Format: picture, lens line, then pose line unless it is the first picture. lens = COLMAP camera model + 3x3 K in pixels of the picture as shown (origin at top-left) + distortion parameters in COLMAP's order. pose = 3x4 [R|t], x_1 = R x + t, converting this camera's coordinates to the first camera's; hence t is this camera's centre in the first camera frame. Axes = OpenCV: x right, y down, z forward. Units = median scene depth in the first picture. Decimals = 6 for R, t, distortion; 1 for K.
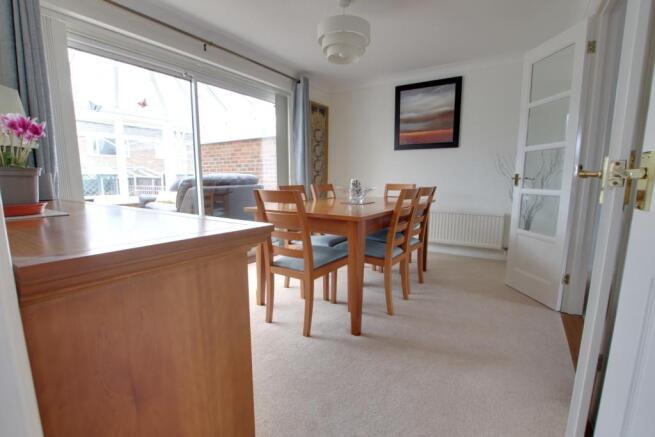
lens RADIAL K [[303.5, 0, 328.4], [0, 303.5, 221.5], [0, 0, 1]] dist [-0.027920, 0.001093]
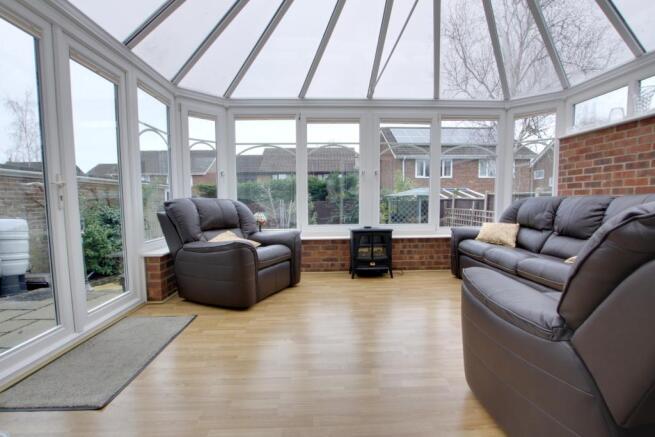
lens RADIAL K [[303.5, 0, 325.9], [0, 303.5, 221.2], [0, 0, 1]] dist [-0.027920, 0.001093]
pose [[0.560158, 0.052401, -0.826727, -0.163820], [-0.110455, 0.993811, -0.011849, -0.040479], [0.820989, 0.097953, 0.562478, 0.273539]]
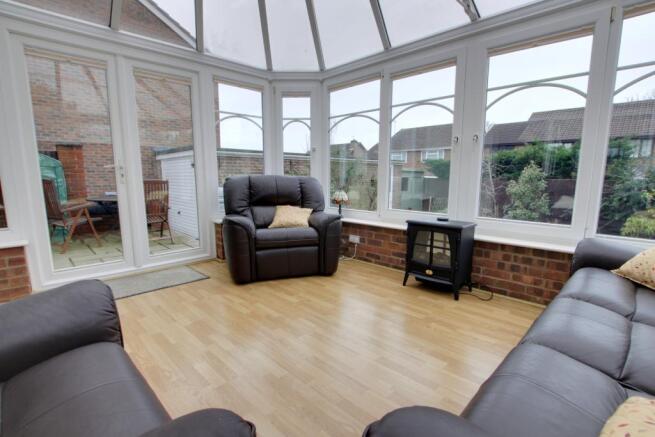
lens RADIAL K [[303.5, 0, 324.8], [0, 303.5, 221.2], [0, 0, 1]] dist [-0.027920, 0.001093]
pose [[-0.200693, 0.145193, -0.968835, -0.175691], [-0.143062, 0.974011, 0.175604, -0.080012], [0.969152, 0.173846, -0.174706, 0.521652]]
